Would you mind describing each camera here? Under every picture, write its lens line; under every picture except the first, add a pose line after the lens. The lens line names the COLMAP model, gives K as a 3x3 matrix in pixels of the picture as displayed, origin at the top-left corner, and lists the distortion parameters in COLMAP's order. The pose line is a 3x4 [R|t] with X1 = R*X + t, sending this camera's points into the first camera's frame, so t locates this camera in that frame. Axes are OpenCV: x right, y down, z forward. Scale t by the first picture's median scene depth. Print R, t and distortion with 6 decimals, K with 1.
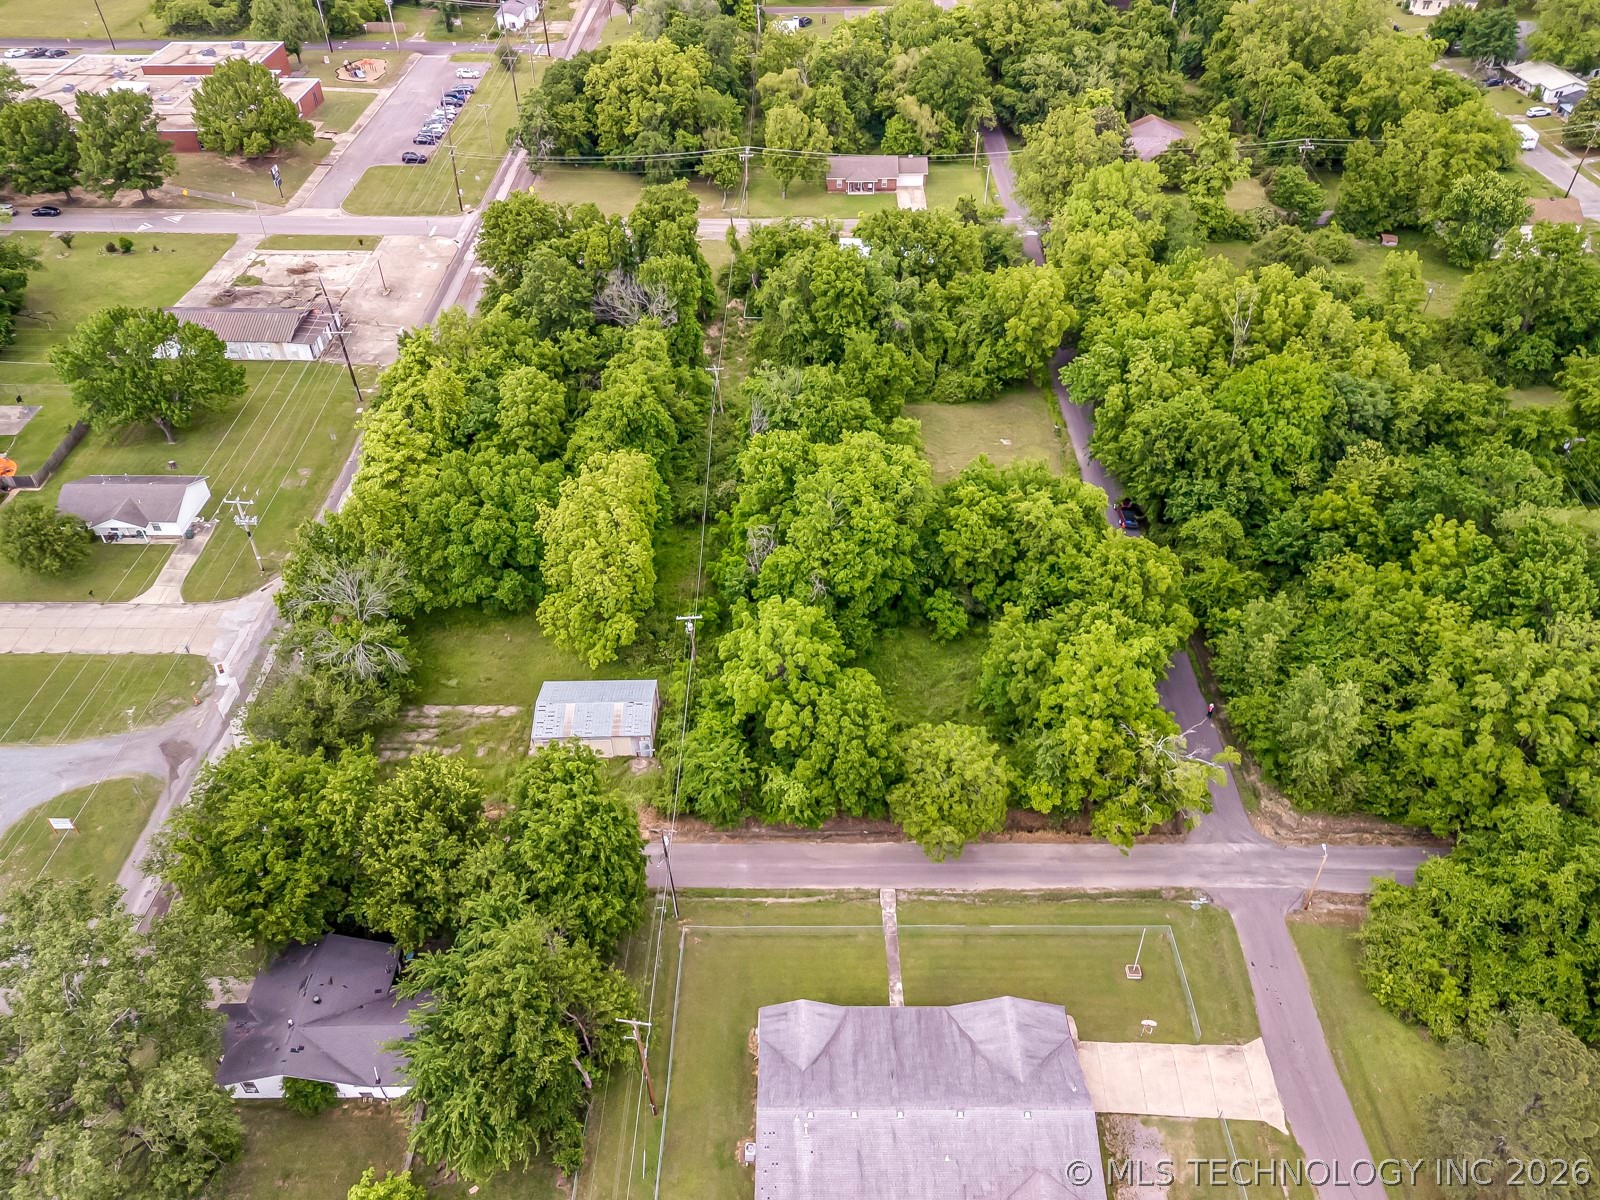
lens RADIAL K [[1166.4, 0, 800.0], [0, 1166.4, 600.0], [0, 0, 1]] dist [0.059028, -0.048143]
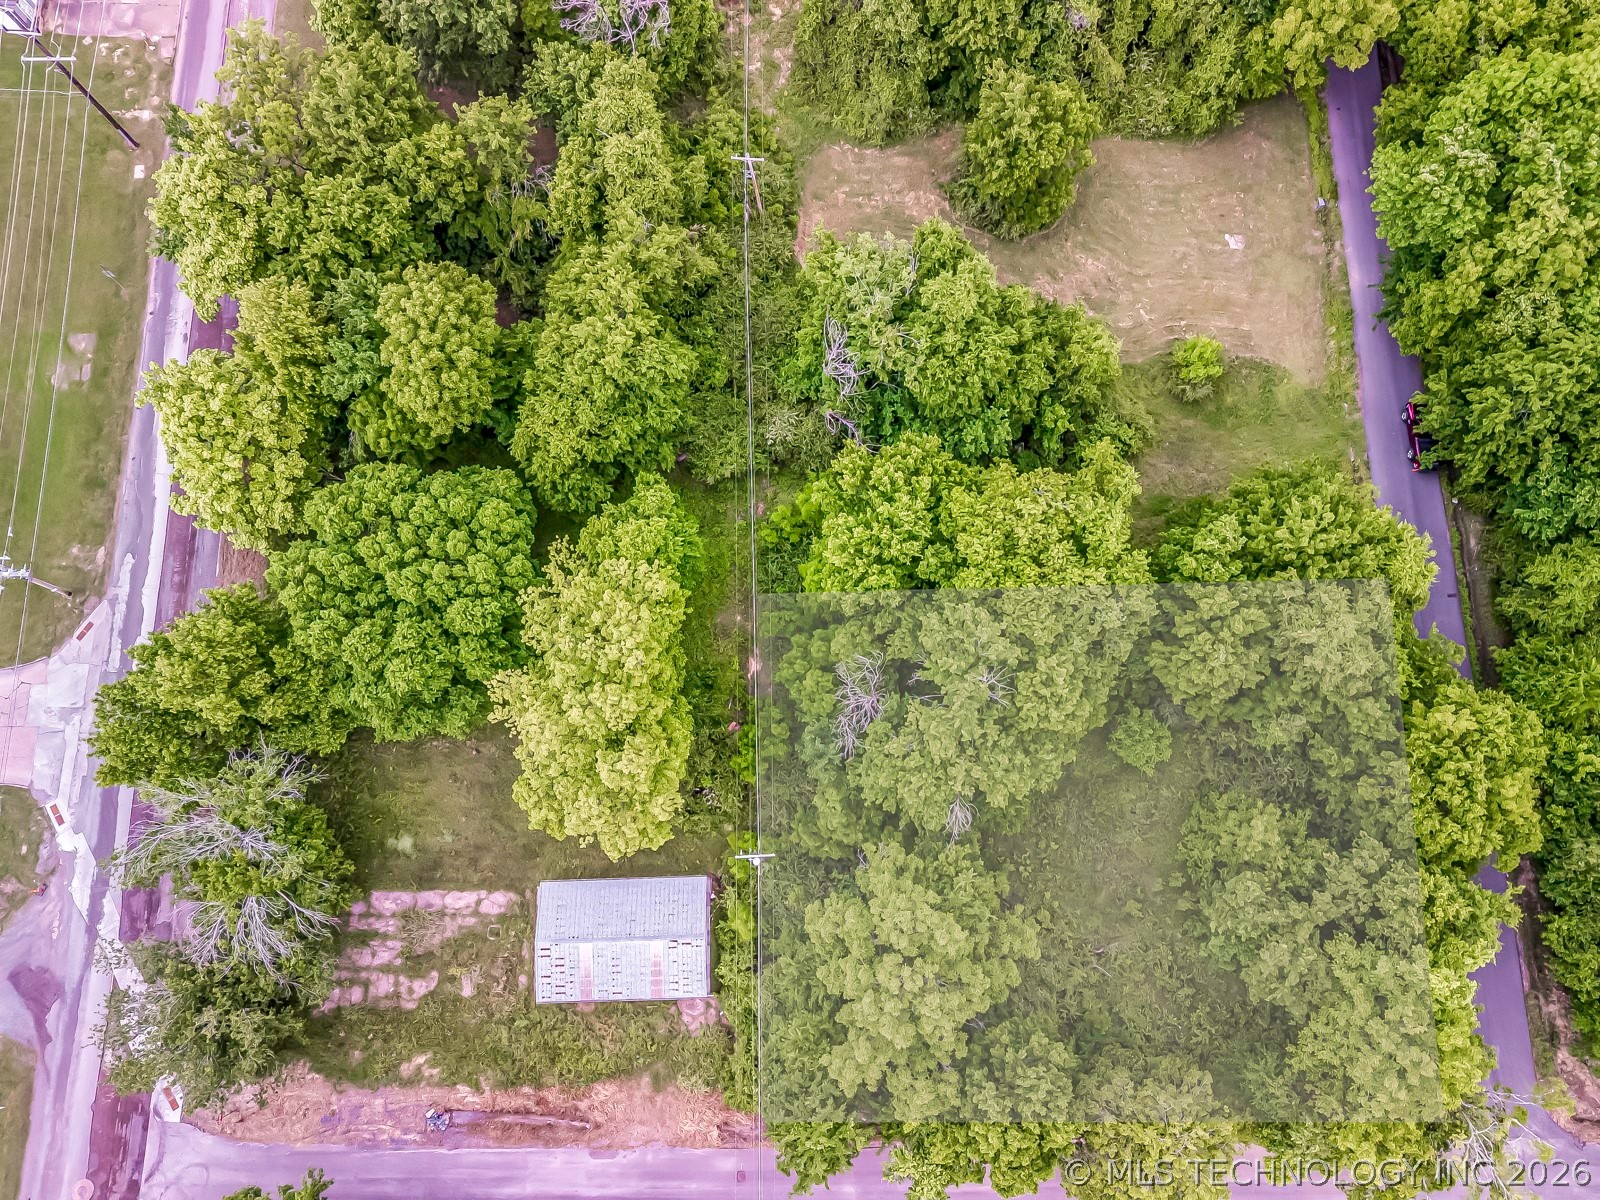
lens RADIAL K [[1166.4, 0, 800.0], [0, 1166.4, 600.0], [0, 0, 1]] dist [0.059028, -0.048143]
pose [[0.999883, -0.015118, 0.002522, -0.064677], [0.010799, 0.811695, 0.583981, -0.435864], [-0.010876, -0.583885, 0.811763, 0.516056]]
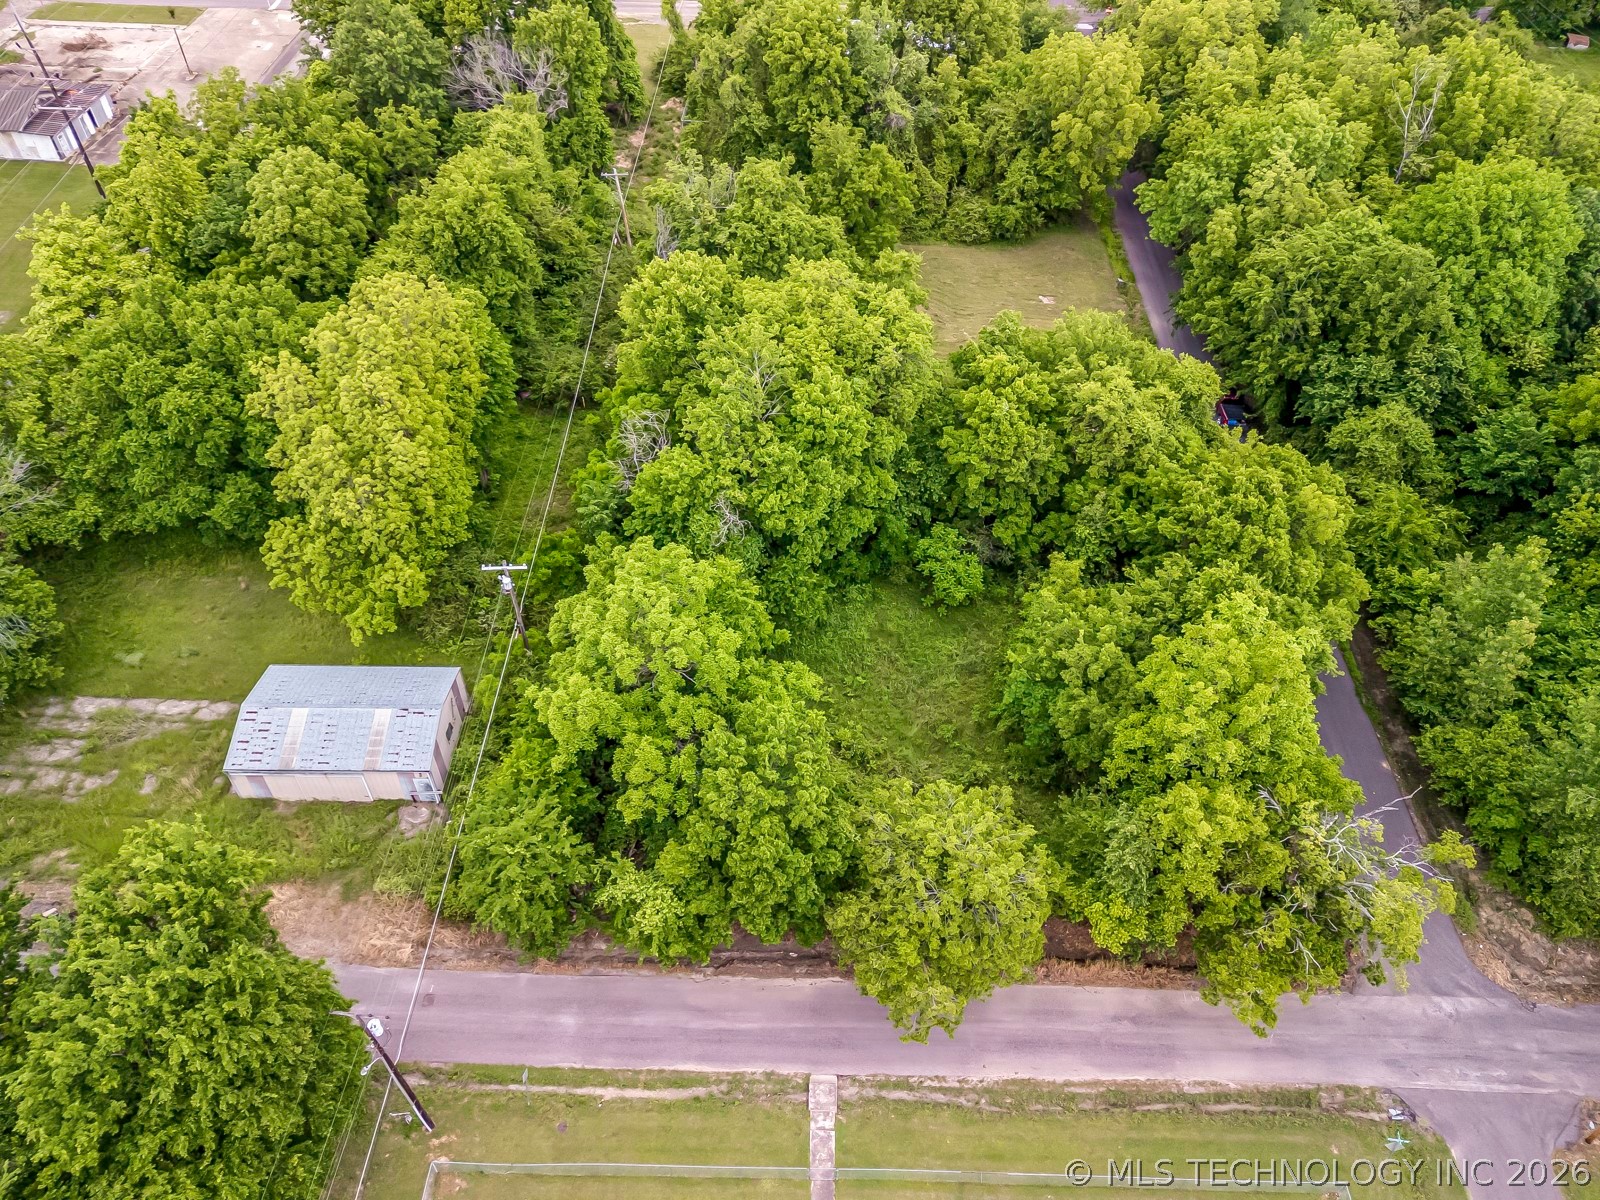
lens RADIAL K [[1166.4, 0, 800.0], [0, 1166.4, 600.0], [0, 0, 1]] dist [0.059028, -0.048143]
pose [[0.999671, 0.025505, -0.002671, 0.049200], [-0.025185, 0.996054, 0.085104, -0.020157], [0.004831, -0.085009, 0.996368, 0.386899]]
